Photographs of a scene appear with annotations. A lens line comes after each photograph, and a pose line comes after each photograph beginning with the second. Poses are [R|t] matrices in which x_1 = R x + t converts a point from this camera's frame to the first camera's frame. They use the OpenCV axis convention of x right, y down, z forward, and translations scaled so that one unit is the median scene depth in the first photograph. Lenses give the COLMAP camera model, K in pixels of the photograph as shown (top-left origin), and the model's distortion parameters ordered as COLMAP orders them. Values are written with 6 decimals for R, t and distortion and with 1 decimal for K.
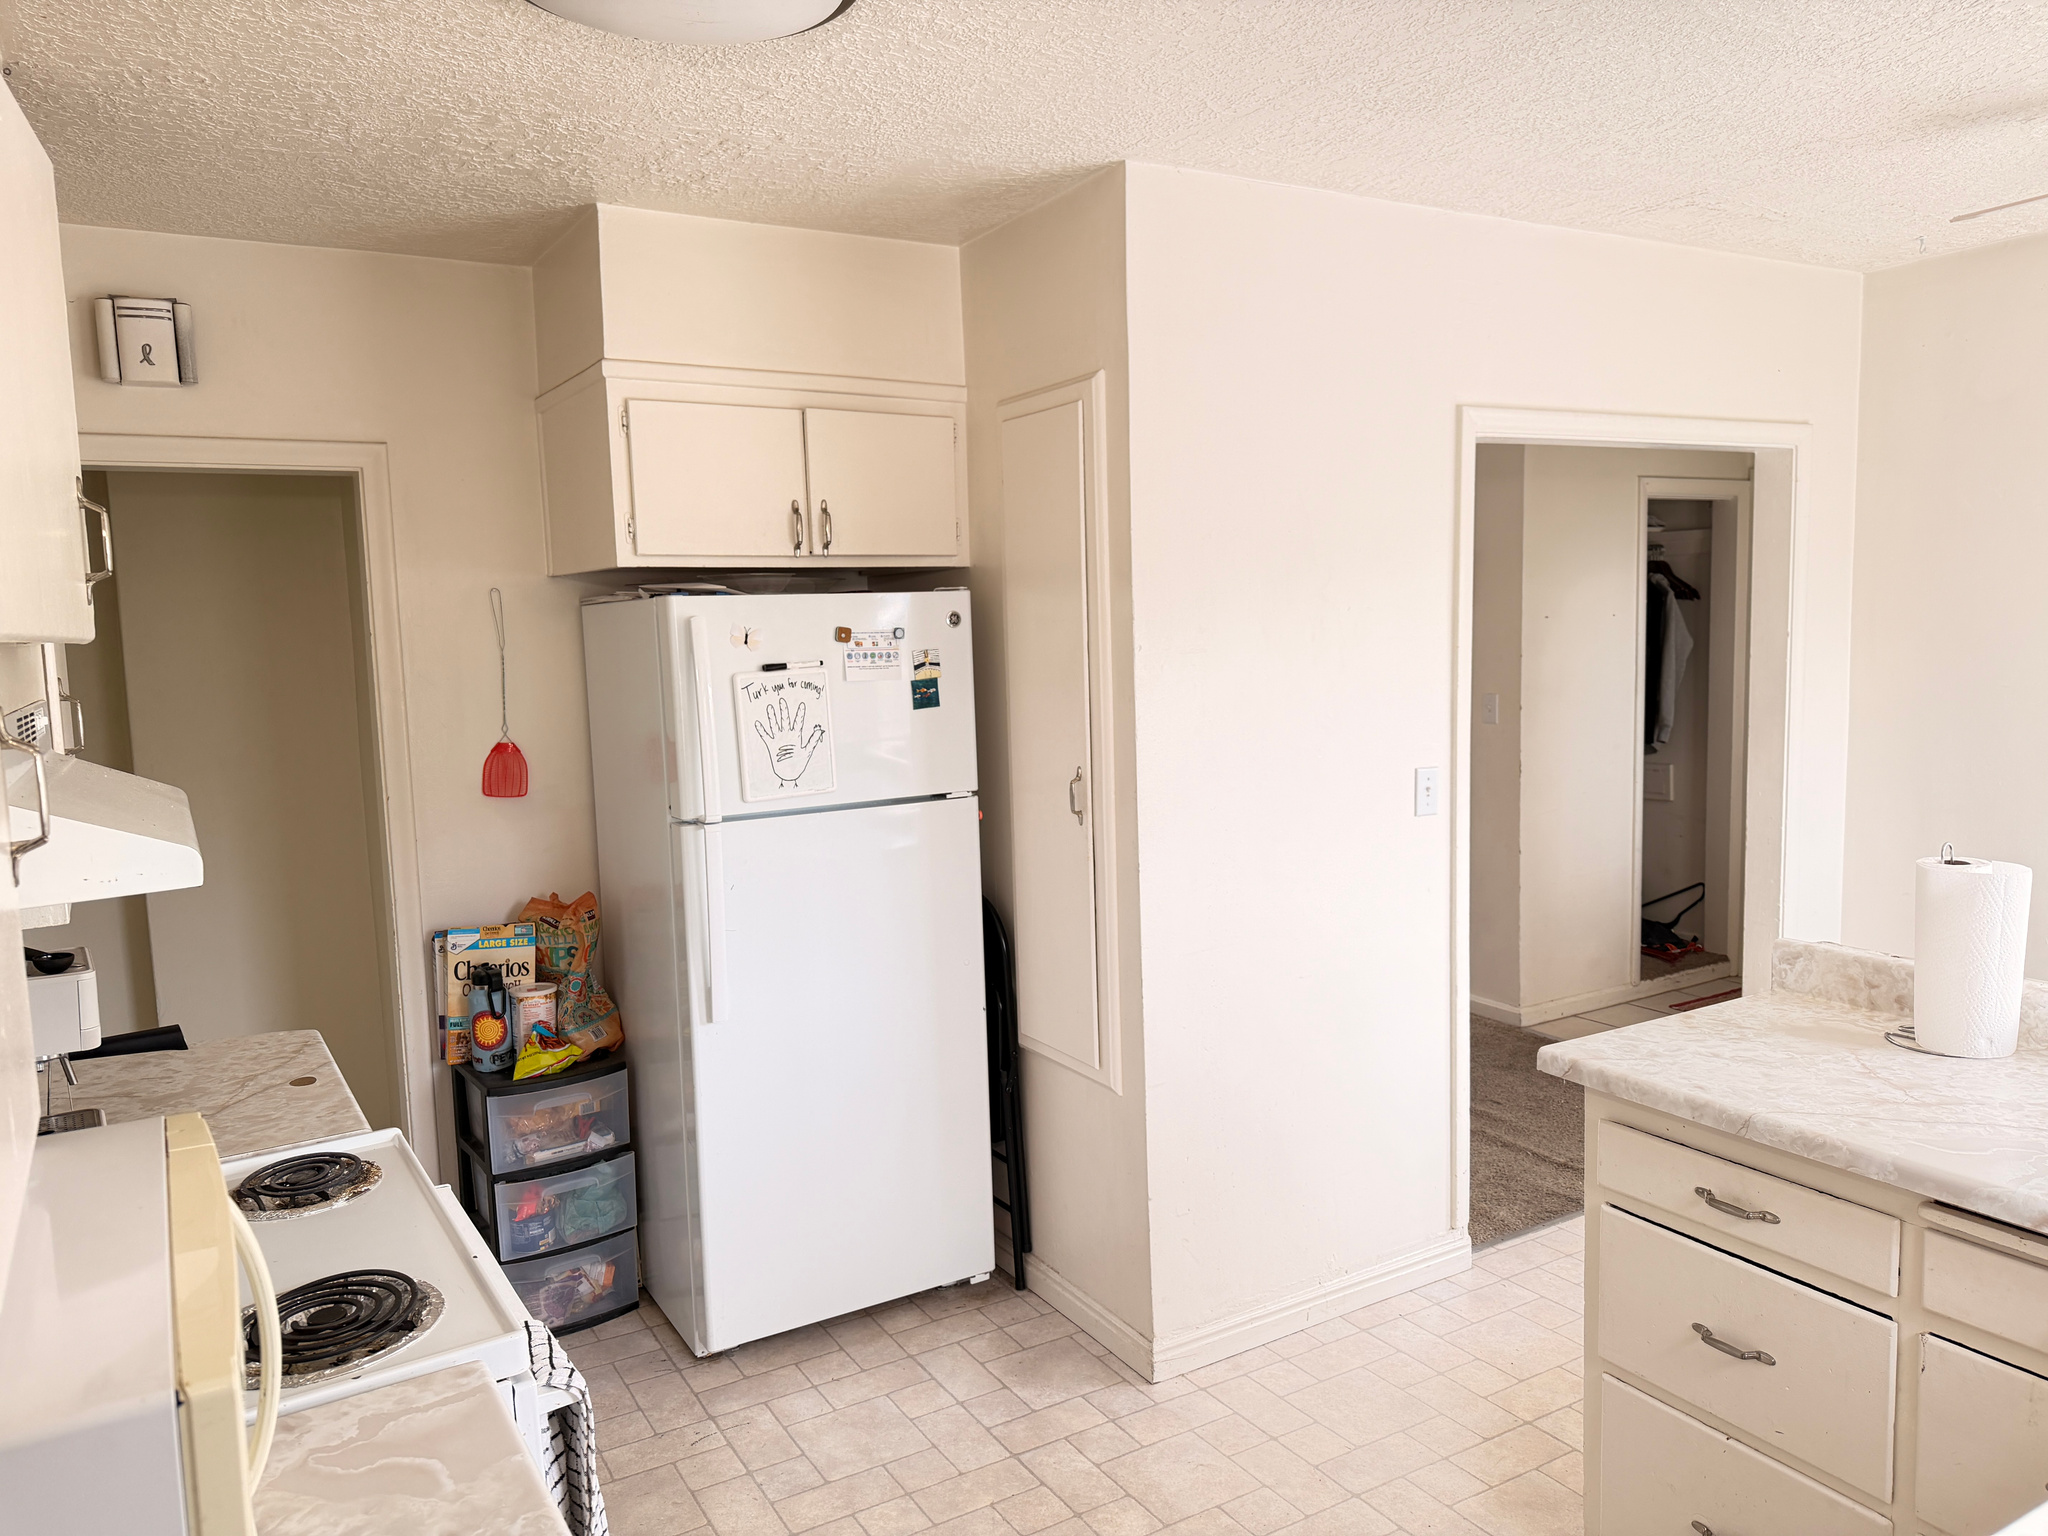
lens RADIAL K [[1468.8, 0, 1024.0], [0, 1468.8, 768.0], [0, 0, 1]] dist [-0.042691, -0.002314]
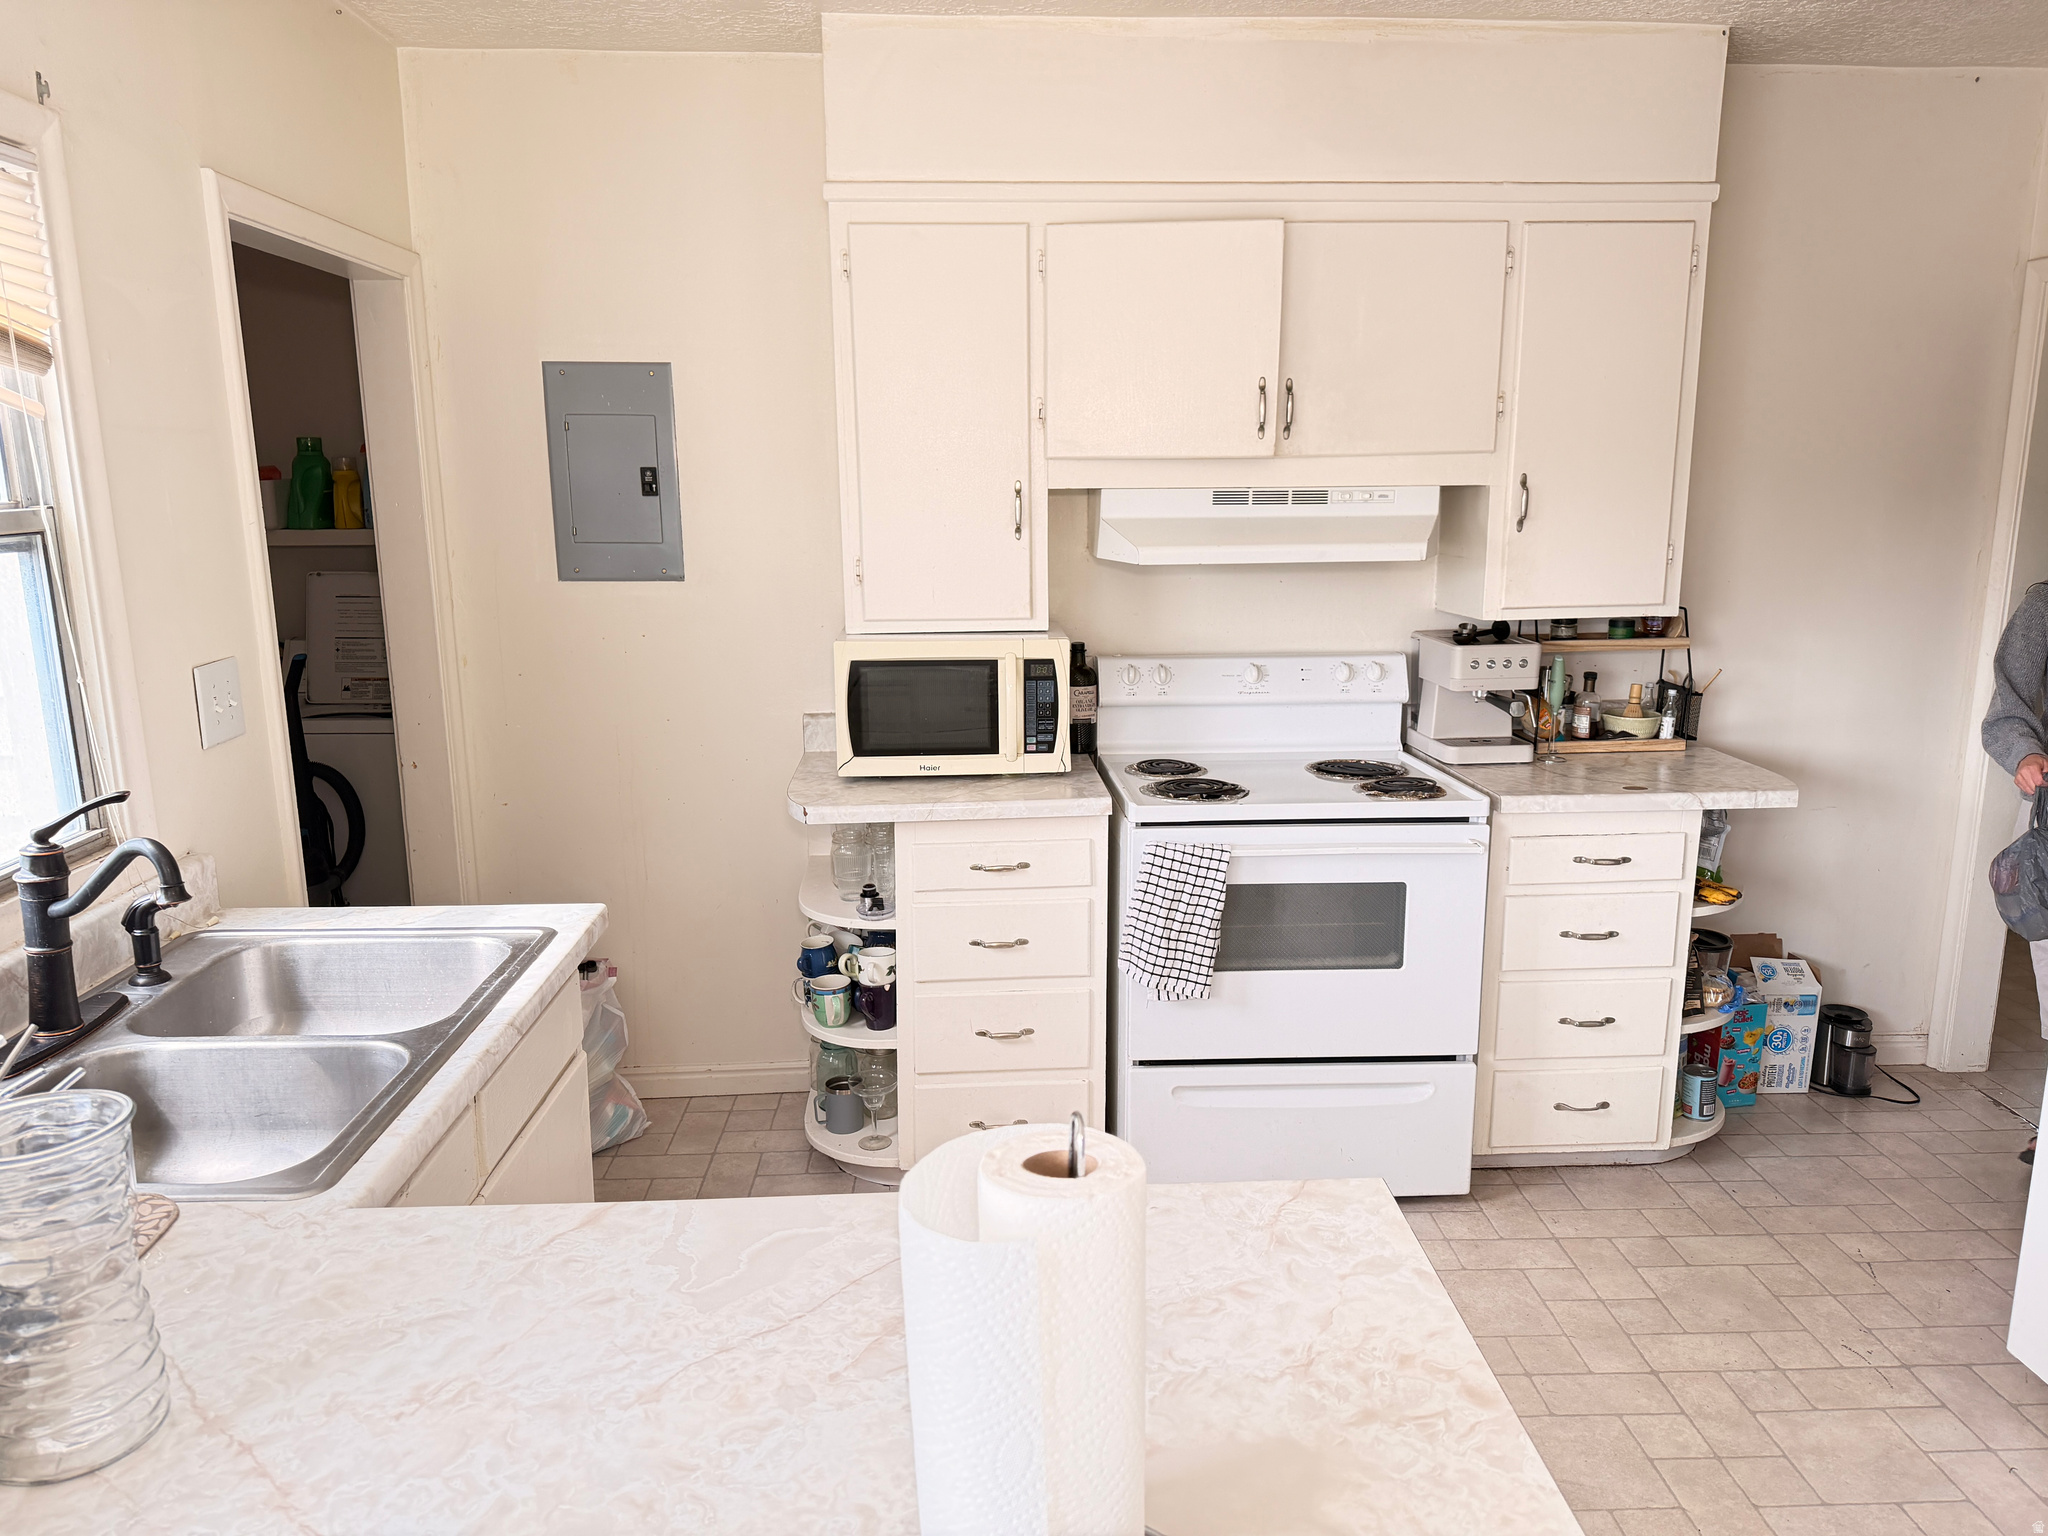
lens RADIAL K [[1468.8, 0, 1024.0], [0, 1468.8, 768.0], [0, 0, 1]] dist [-0.042691, -0.002314]
pose [[-0.482031, 0.215143, -0.849329, 0.913627], [-0.071912, 0.956397, 0.283078, -0.146126], [0.873198, 0.197529, -0.445542, 1.087232]]
